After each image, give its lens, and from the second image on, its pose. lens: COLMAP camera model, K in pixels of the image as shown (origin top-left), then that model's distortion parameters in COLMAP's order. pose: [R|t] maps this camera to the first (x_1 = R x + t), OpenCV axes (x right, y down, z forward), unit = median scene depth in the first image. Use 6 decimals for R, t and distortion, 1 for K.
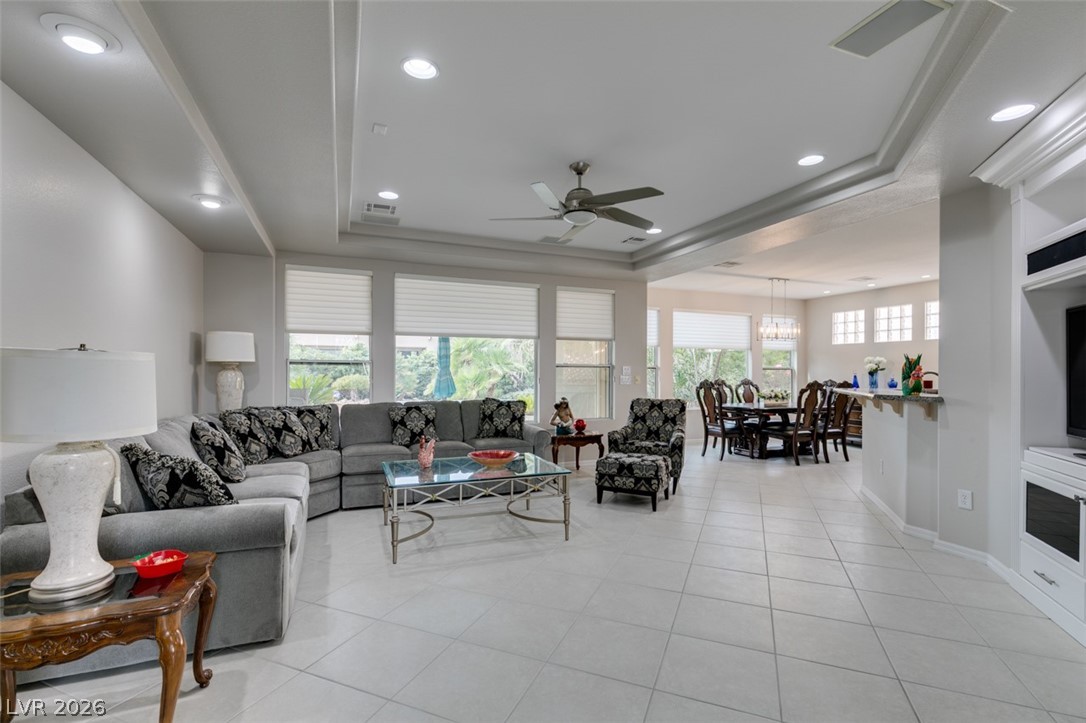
lens RADIAL K [[484.2, 0, 542.6], [0, 484.2, 367.2], [0, 0, 1]] dist [-0.000346, -0.000283]
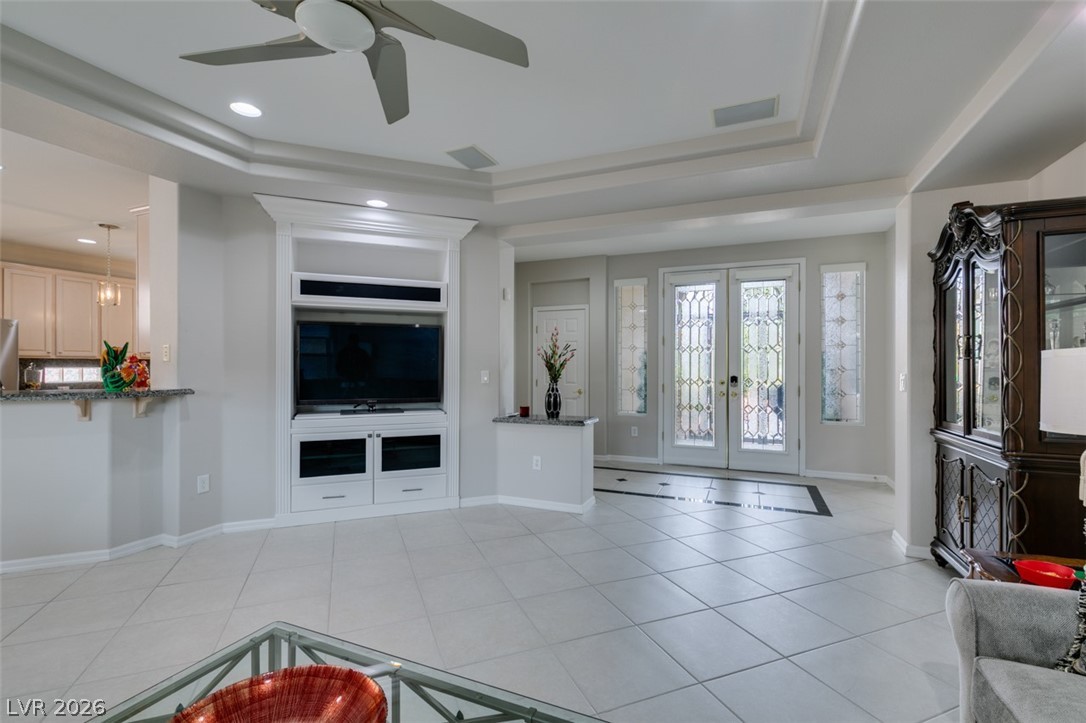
lens RADIAL K [[484.2, 0, 542.6], [0, 484.2, 367.2], [0, 0, 1]] dist [-0.000346, -0.000283]
pose [[-0.707682, -0.010087, 0.706459, -0.365425], [-0.013539, 0.999908, 0.000715, 0.006578], [-0.706401, -0.009059, -0.707754, 1.126762]]
